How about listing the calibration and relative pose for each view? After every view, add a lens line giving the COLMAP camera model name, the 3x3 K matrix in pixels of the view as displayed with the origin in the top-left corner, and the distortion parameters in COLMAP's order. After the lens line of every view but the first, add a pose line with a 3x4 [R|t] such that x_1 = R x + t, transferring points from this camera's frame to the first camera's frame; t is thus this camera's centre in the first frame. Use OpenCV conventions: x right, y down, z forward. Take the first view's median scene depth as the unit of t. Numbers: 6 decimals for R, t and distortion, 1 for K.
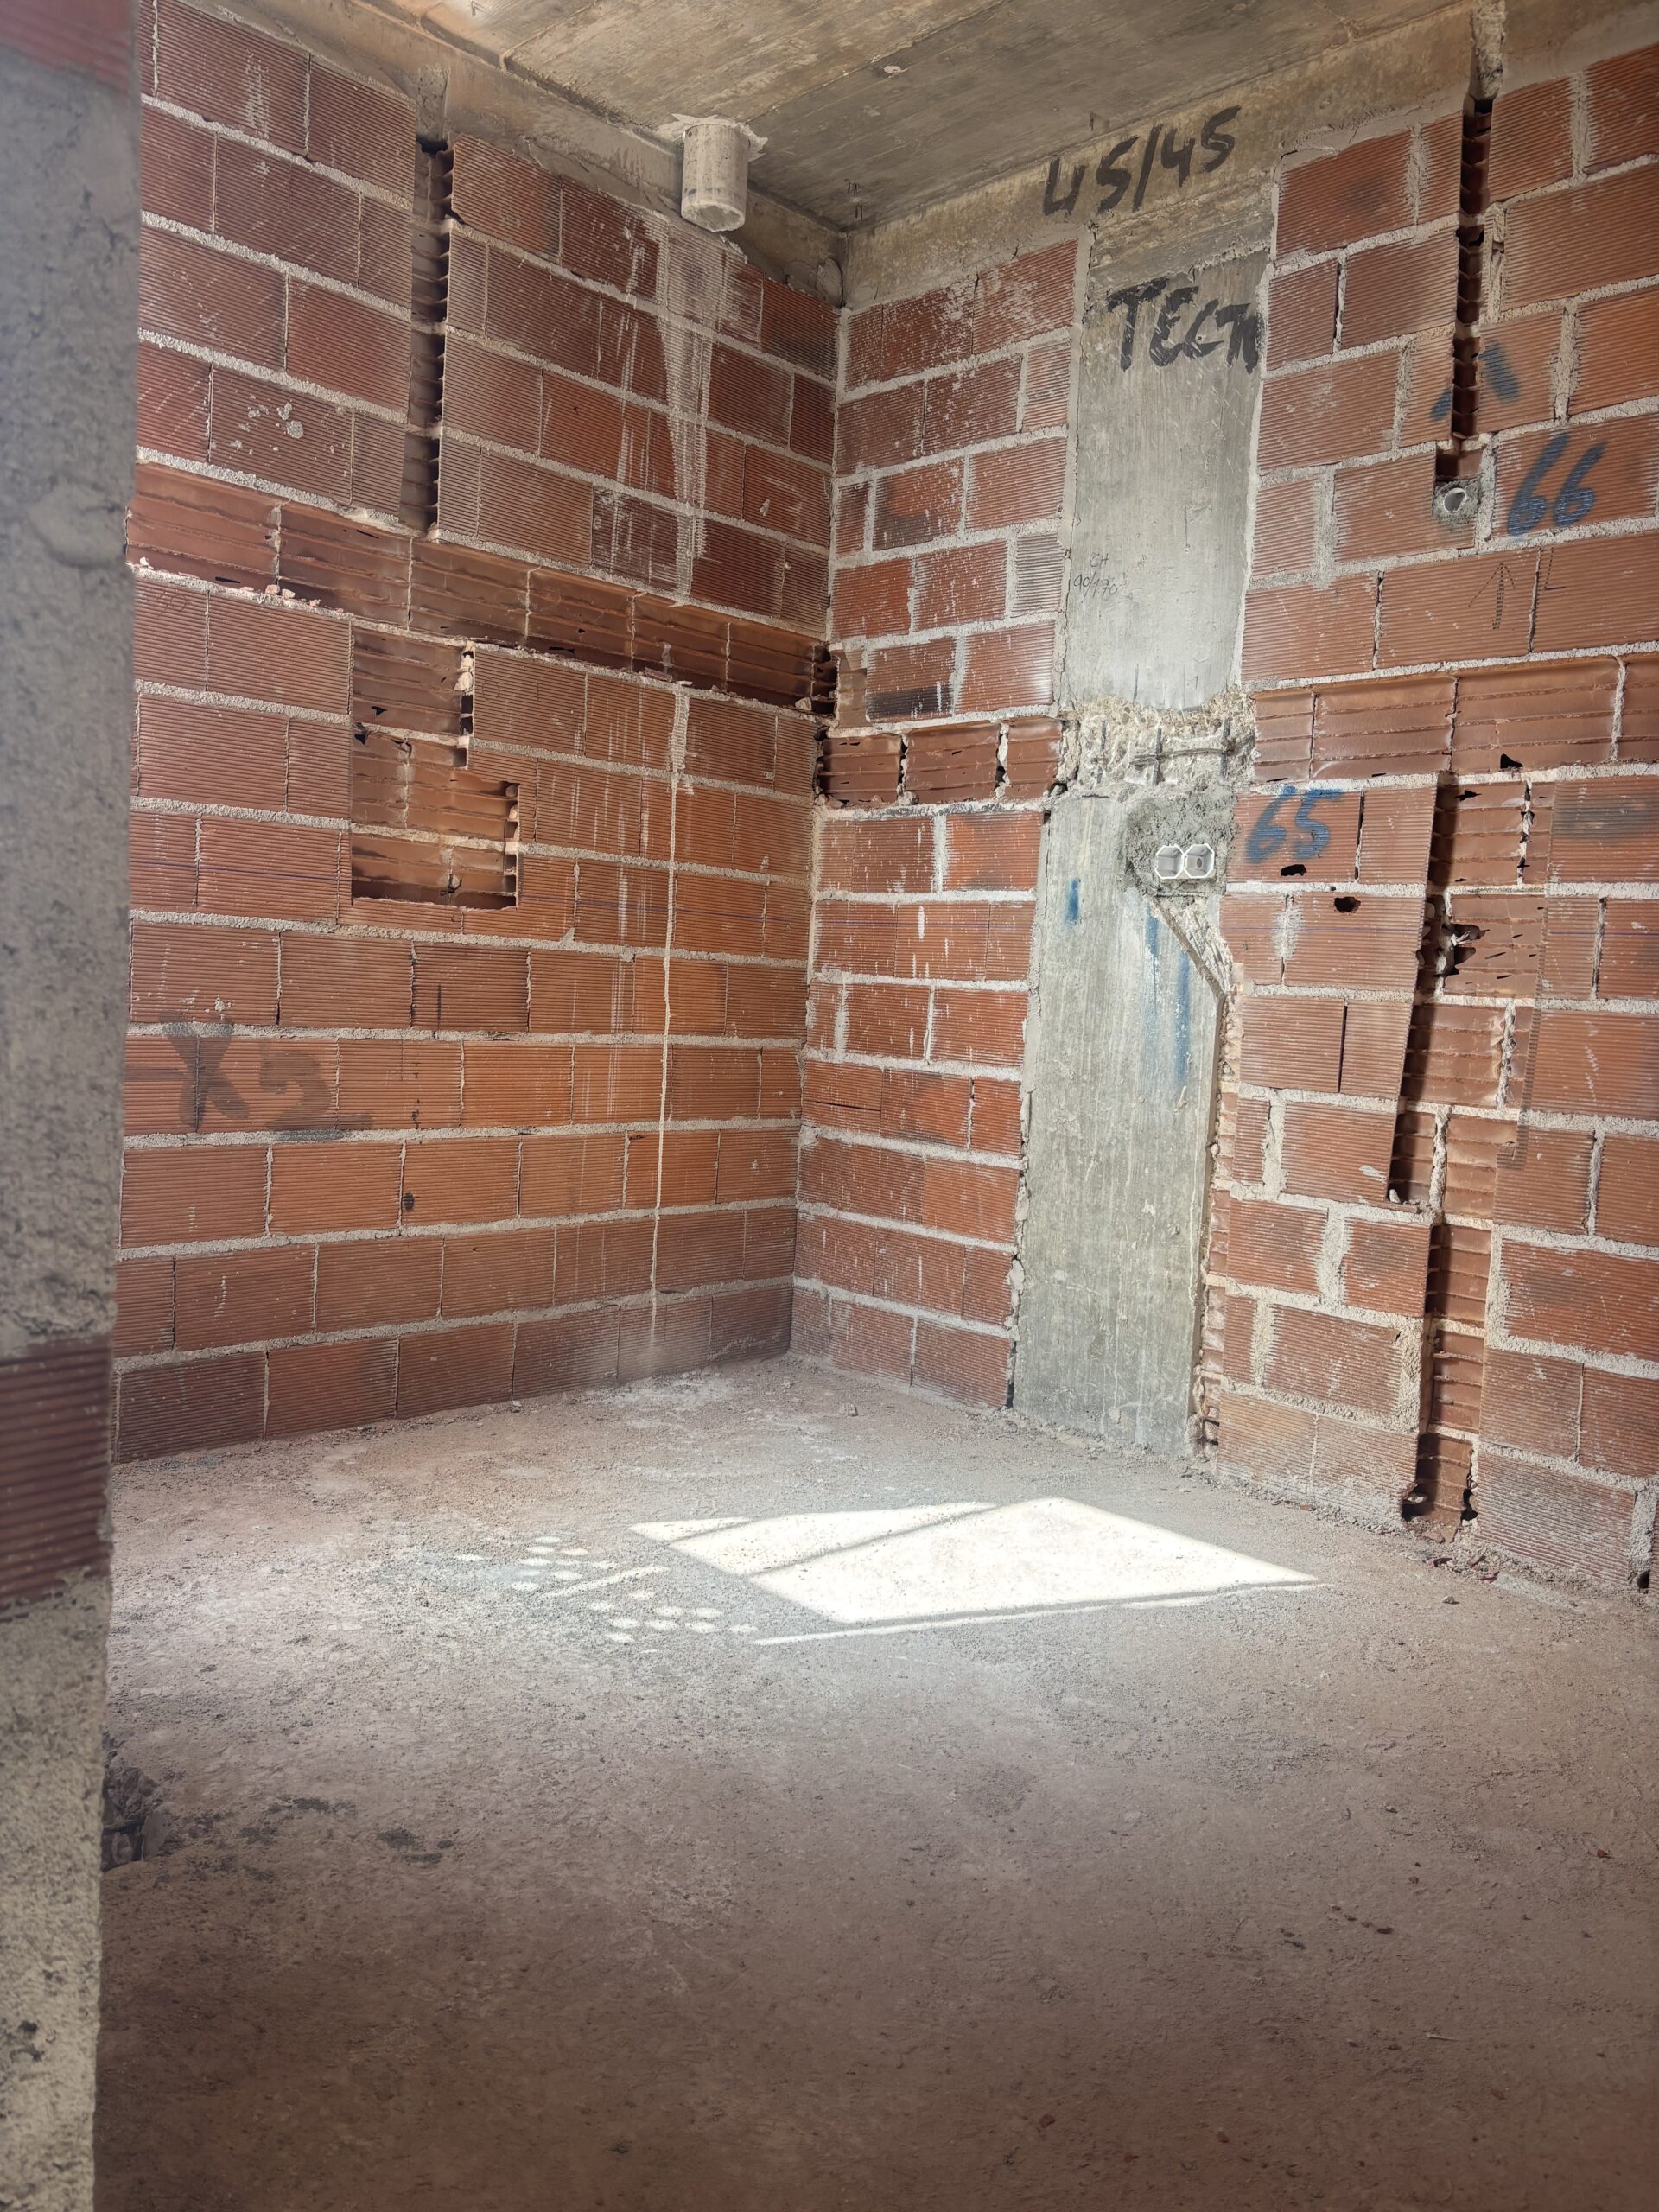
lens RADIAL K [[1672.9, 0, 828.6], [0, 1672.9, 1109.5], [0, 0, 1]] dist [0.049262, -0.057821]
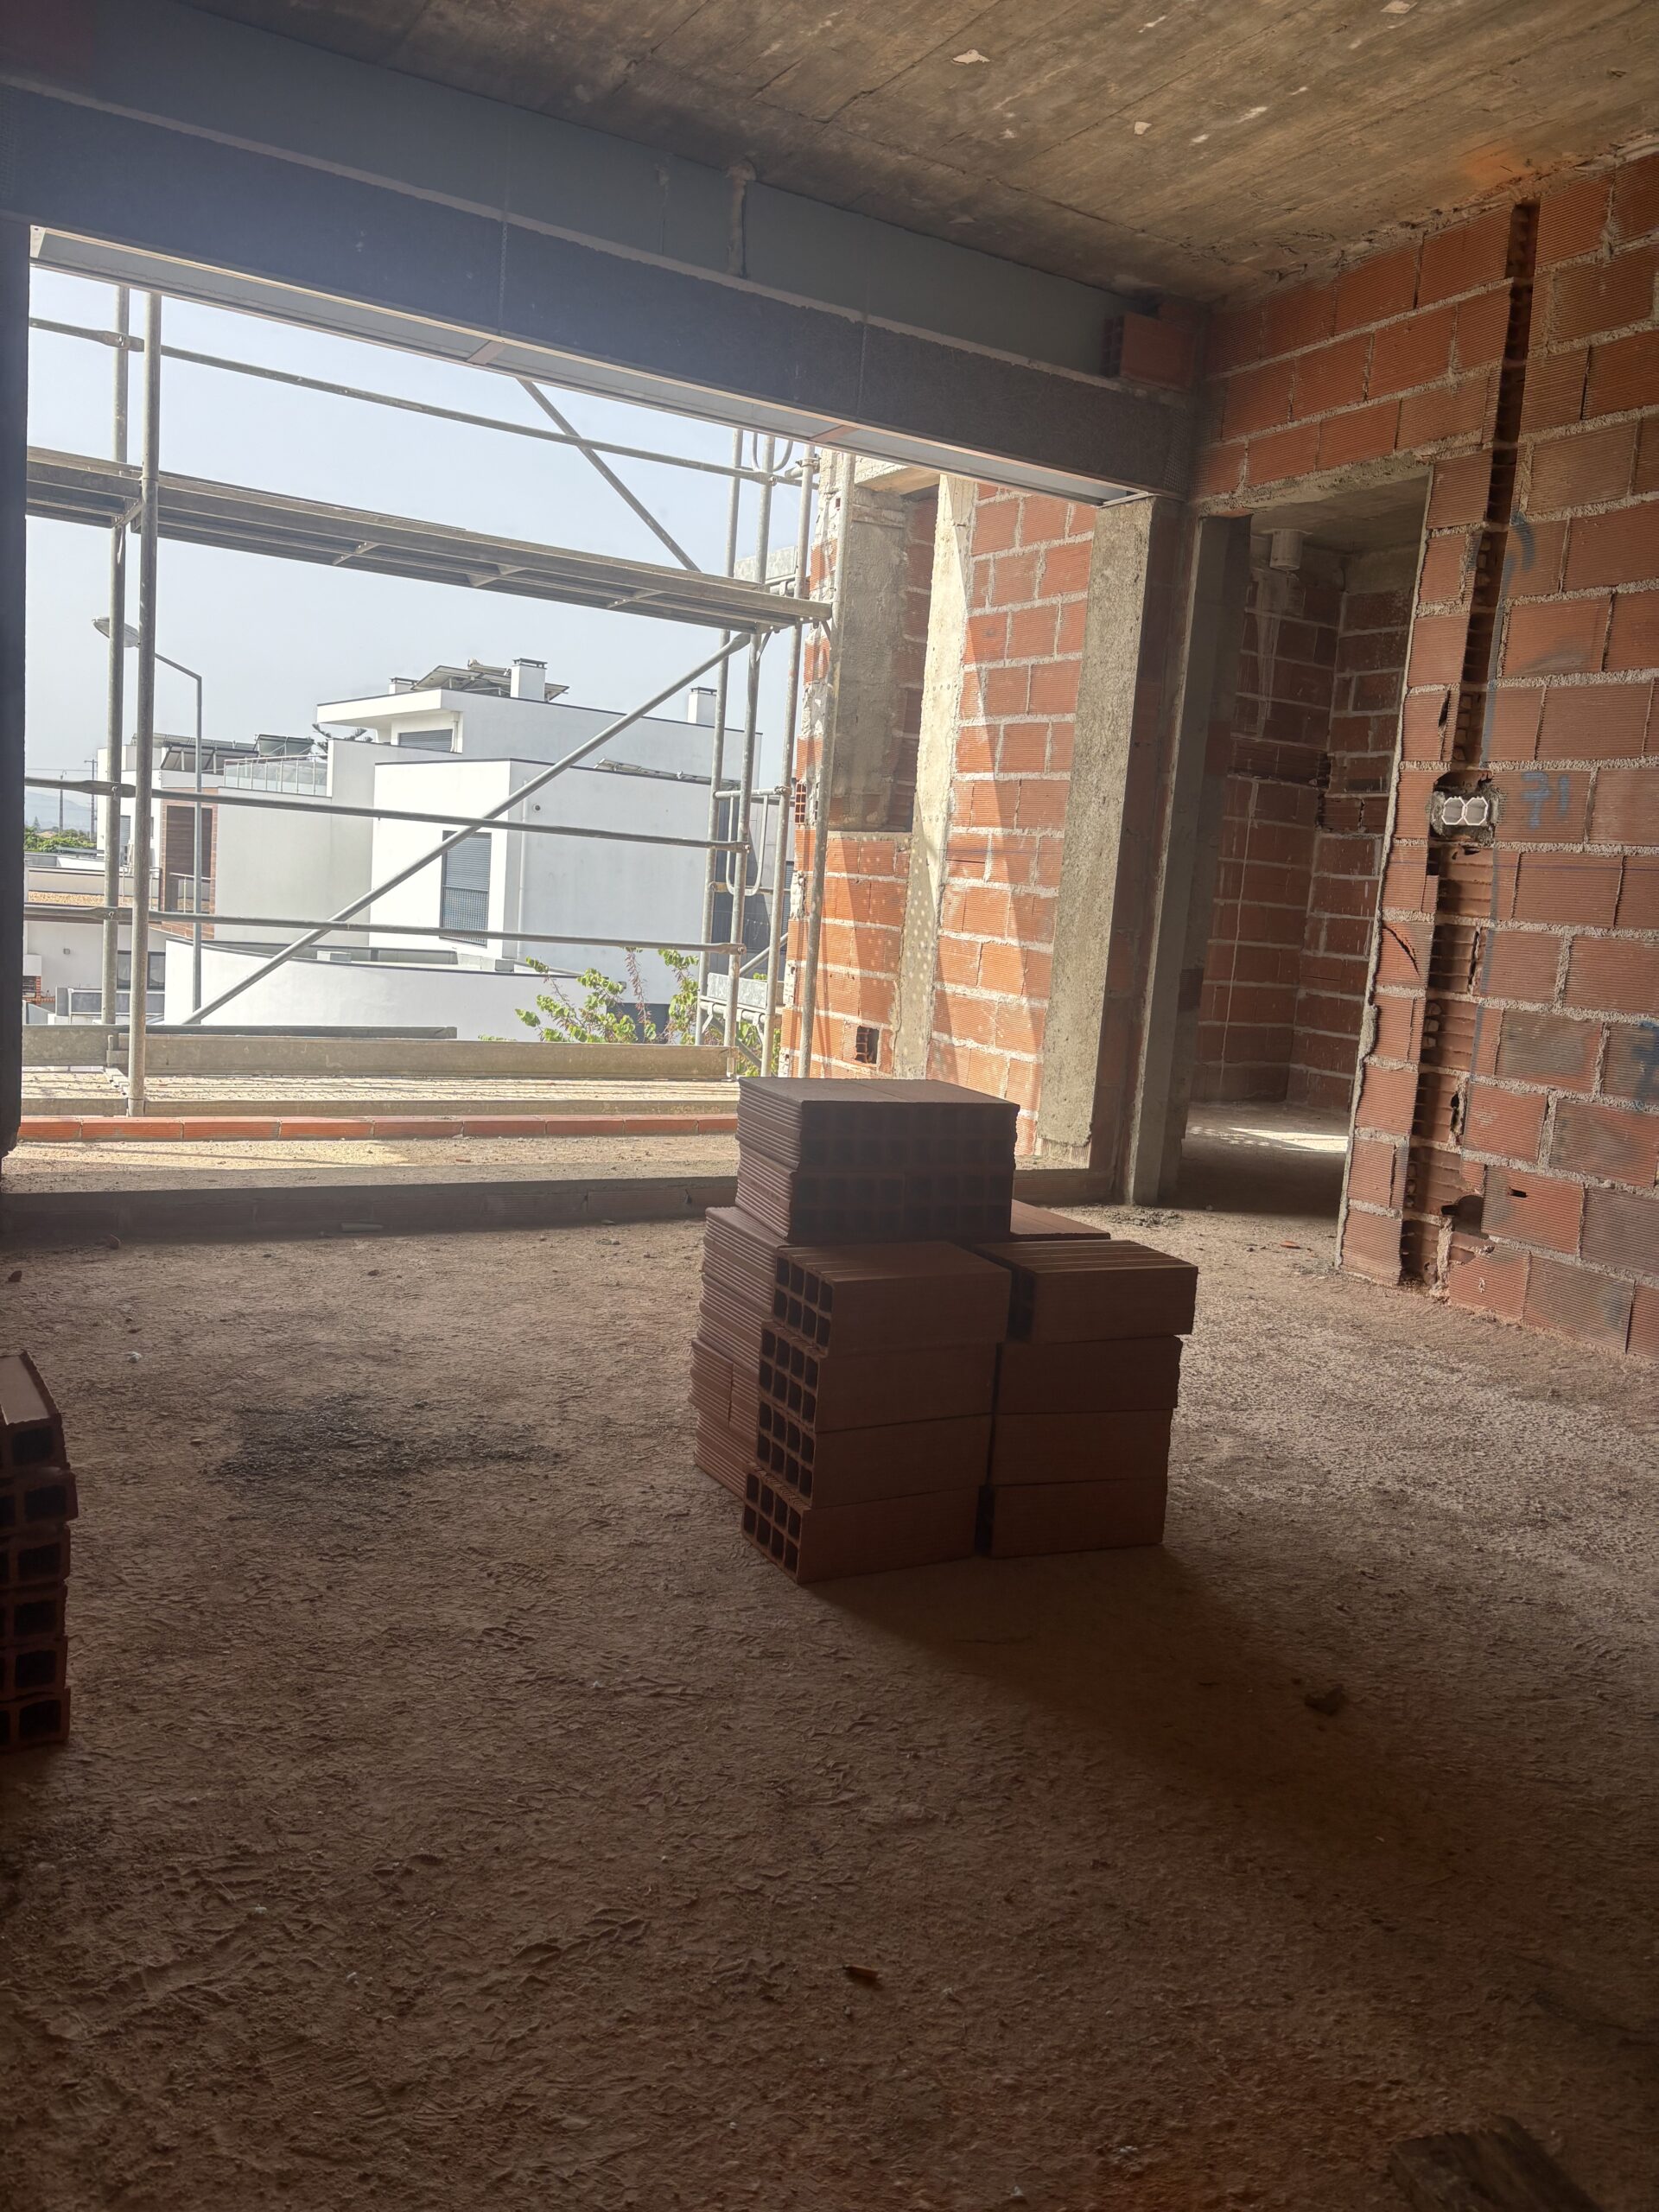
lens RADIAL K [[1678.2, 0, 828.4], [0, 1678.2, 1112.9], [0, 0, 1]] dist [0.005974, -0.003935]
pose [[0.961819, 0.057237, -0.267634, -0.012702], [-0.045806, 0.997759, 0.048765, 0.093853], [0.269825, -0.034644, 0.962286, -1.195447]]
